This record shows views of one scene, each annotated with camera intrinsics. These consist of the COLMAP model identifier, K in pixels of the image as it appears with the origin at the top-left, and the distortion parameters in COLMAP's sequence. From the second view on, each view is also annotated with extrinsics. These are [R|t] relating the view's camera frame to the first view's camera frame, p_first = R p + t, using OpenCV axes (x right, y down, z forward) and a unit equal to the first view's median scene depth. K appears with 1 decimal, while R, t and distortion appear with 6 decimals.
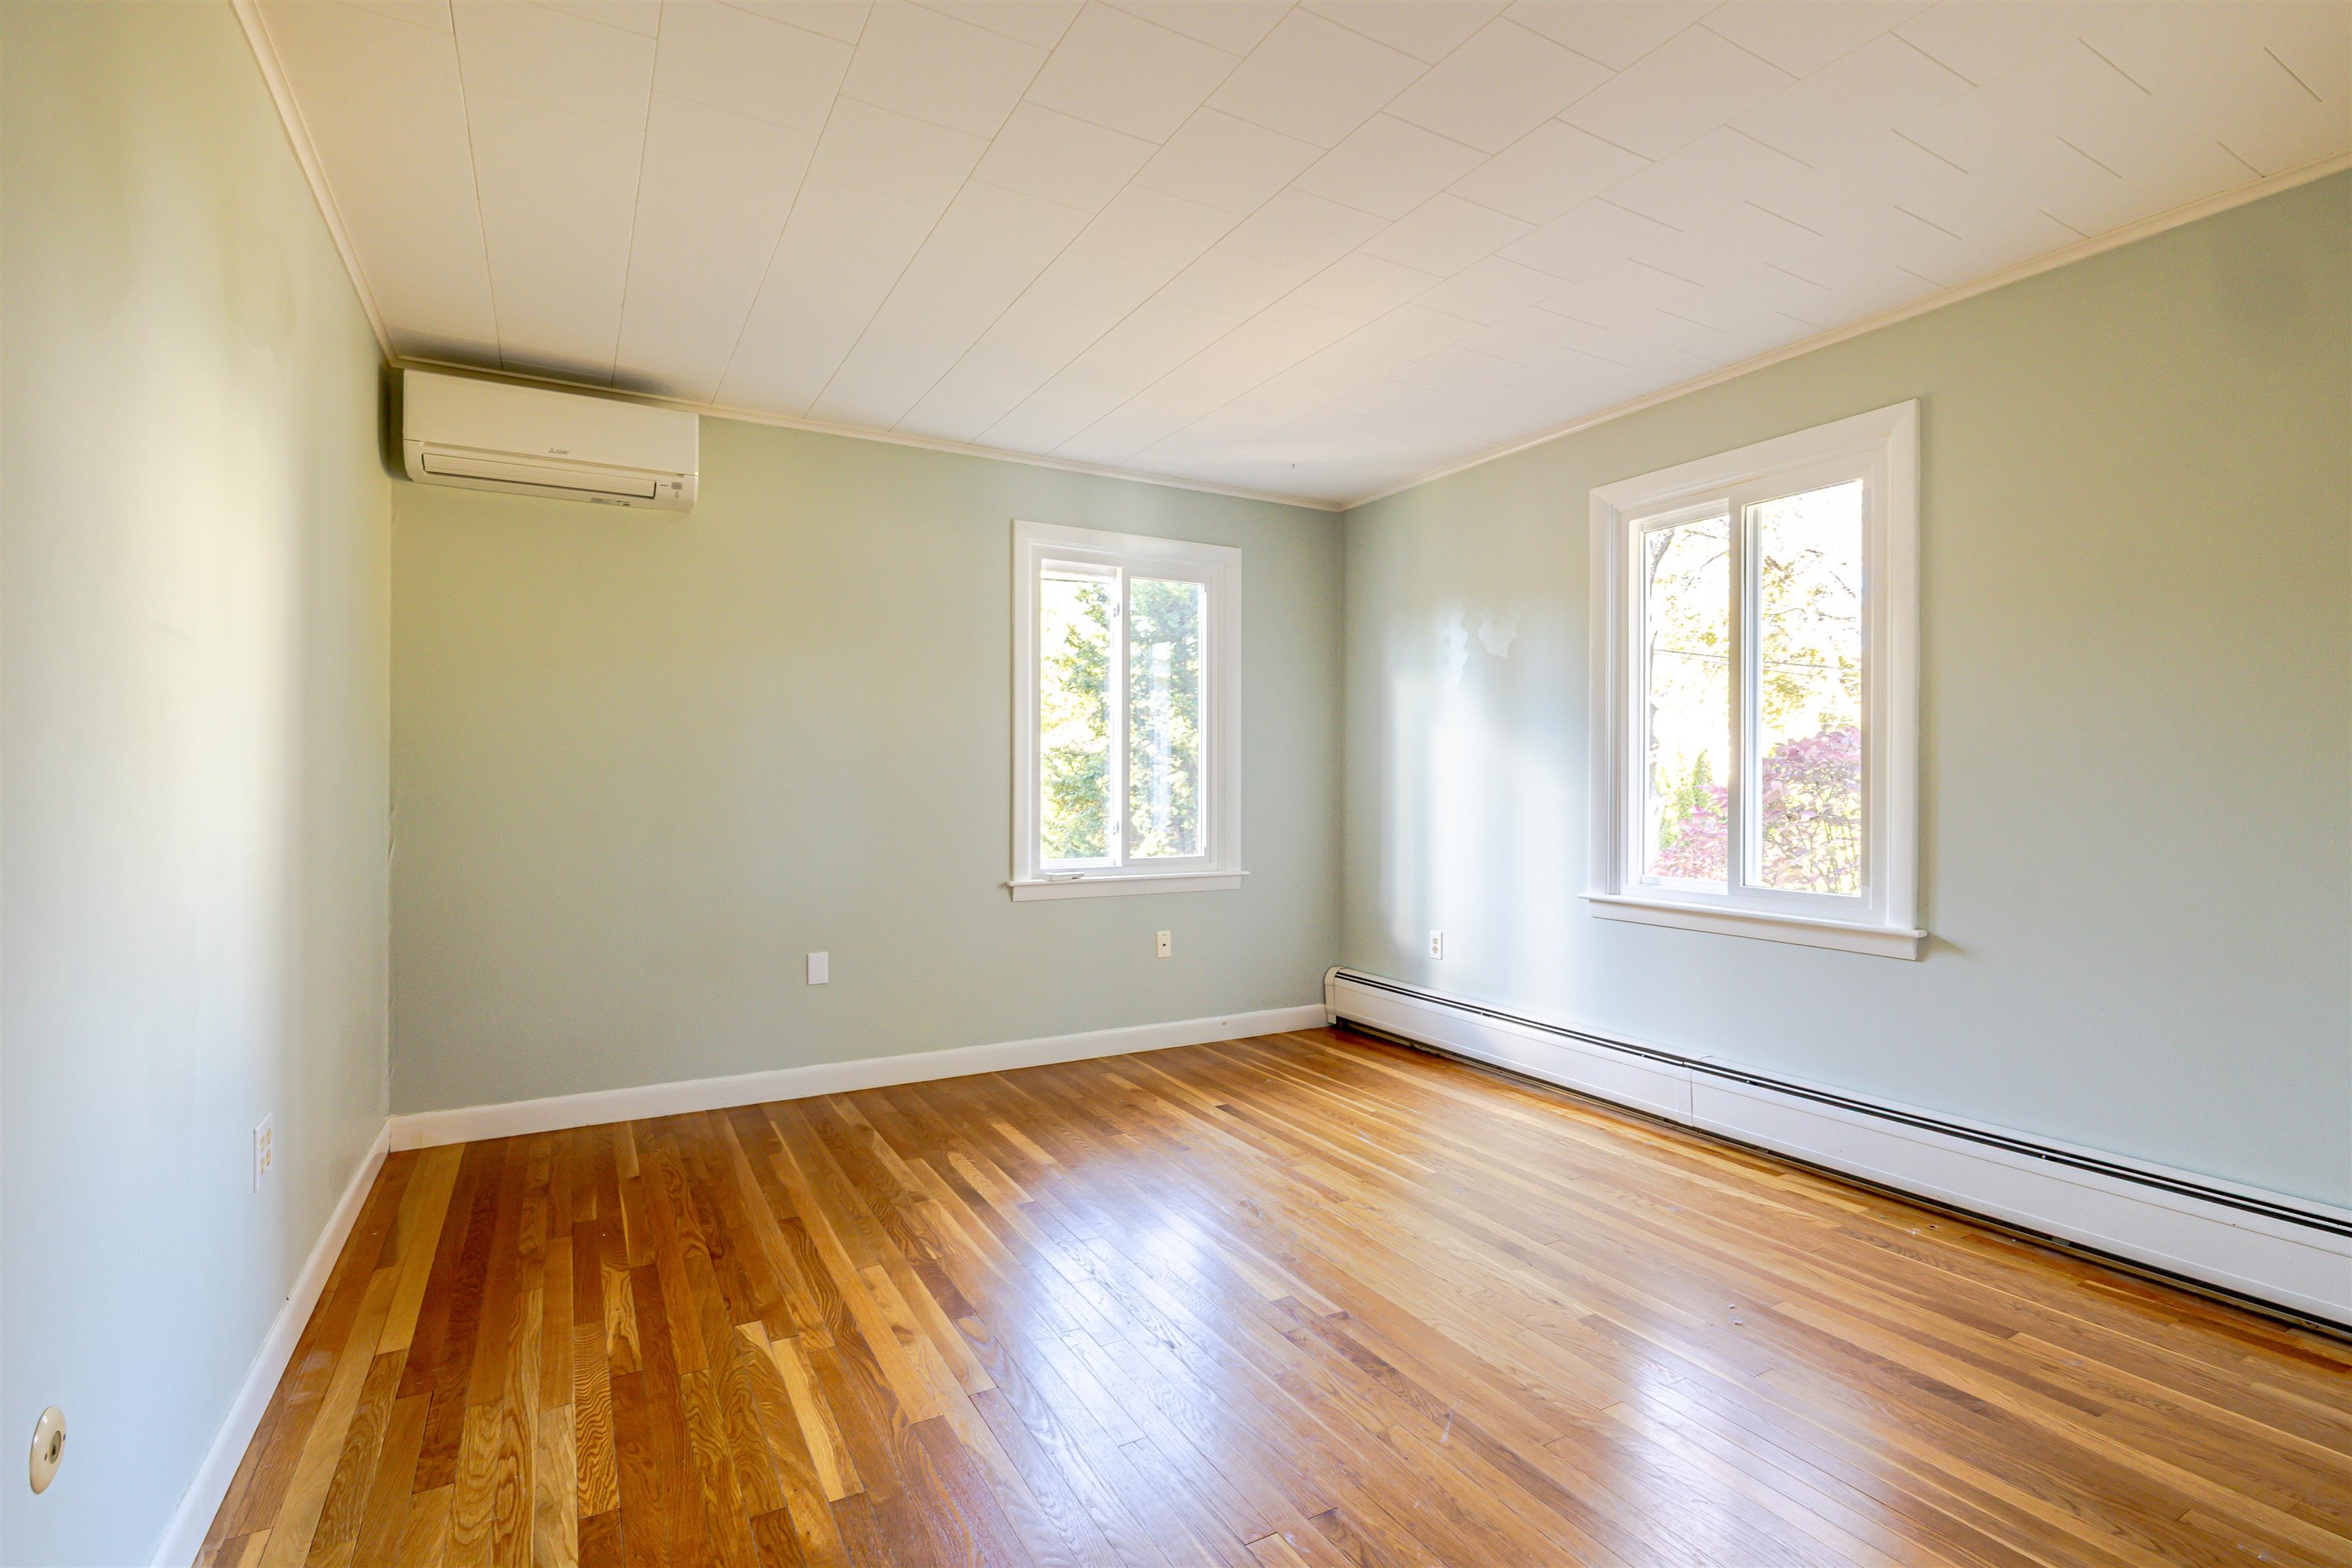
lens RADIAL K [[1078.9, 0, 1175.0], [0, 1078.9, 785.1], [0, 0, 1]] dist [-0.009587, 0.001459]
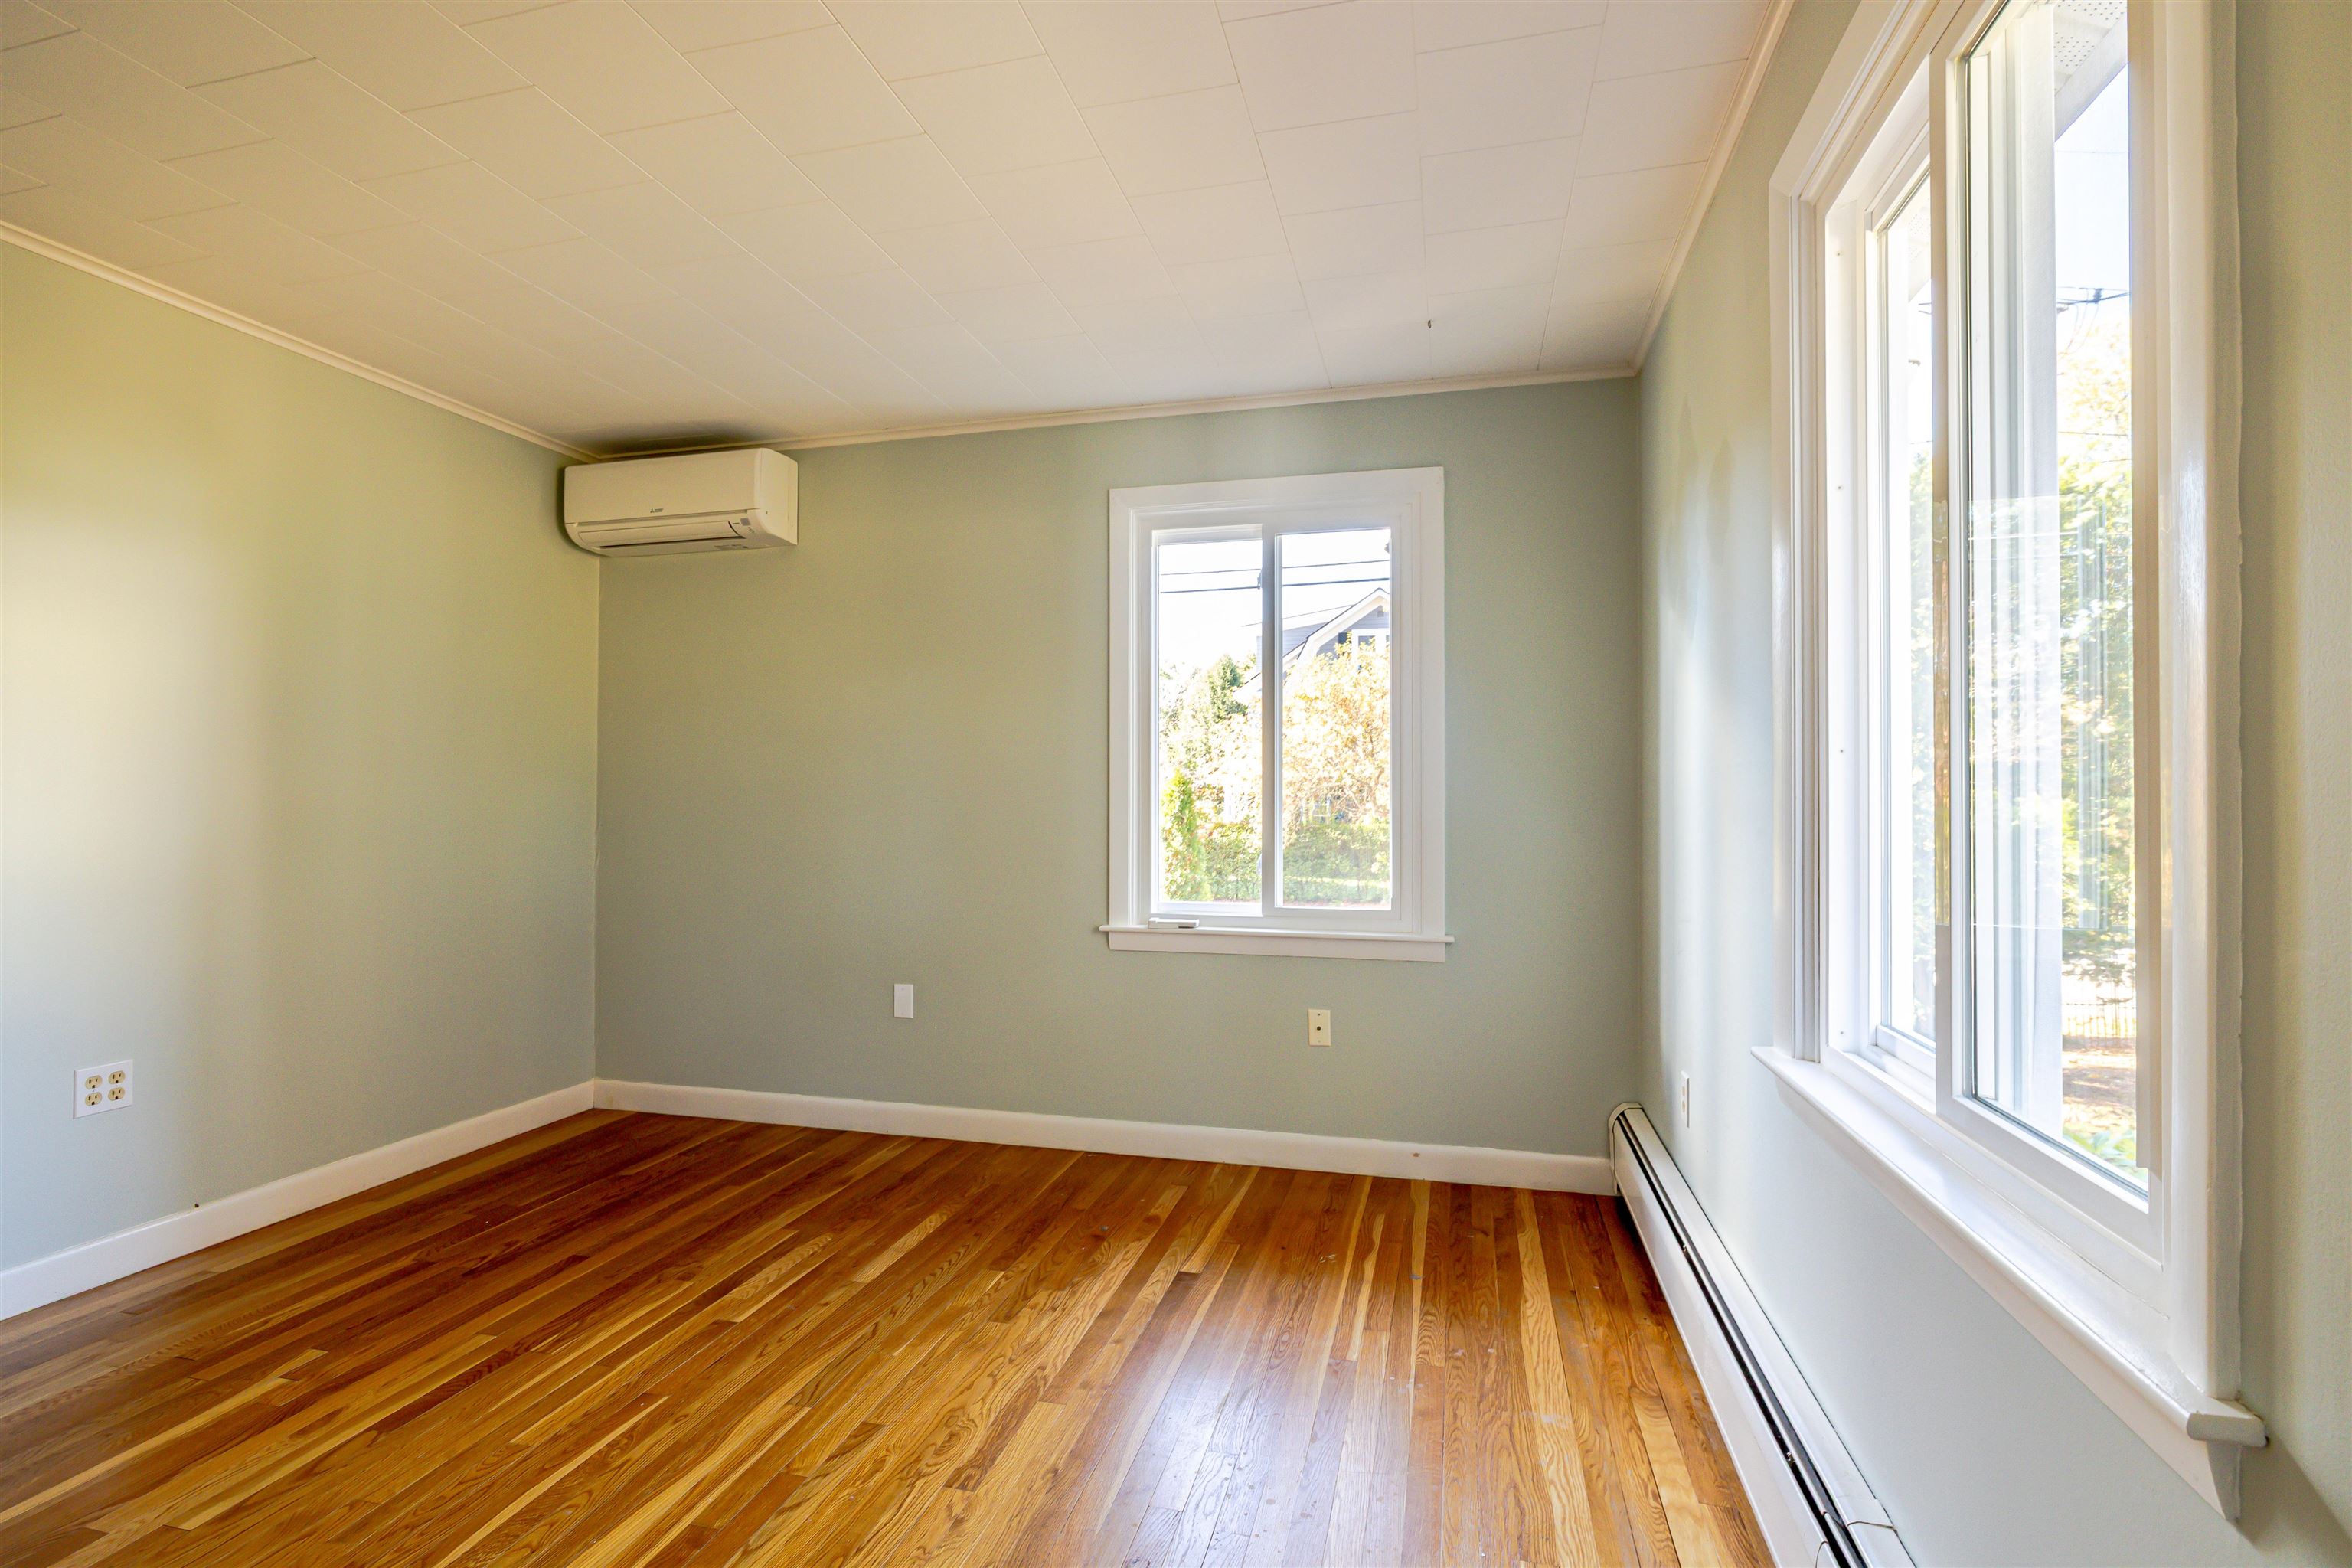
lens RADIAL K [[1078.9, 0, 1186.3], [0, 1078.9, 790.4], [0, 0, 1]] dist [-0.009587, 0.001459]
pose [[0.728315, -0.006911, -0.685207, 0.517248], [-0.003059, 0.999906, -0.013338, -0.003794], [0.685235, 0.011810, 0.728226, 0.489613]]
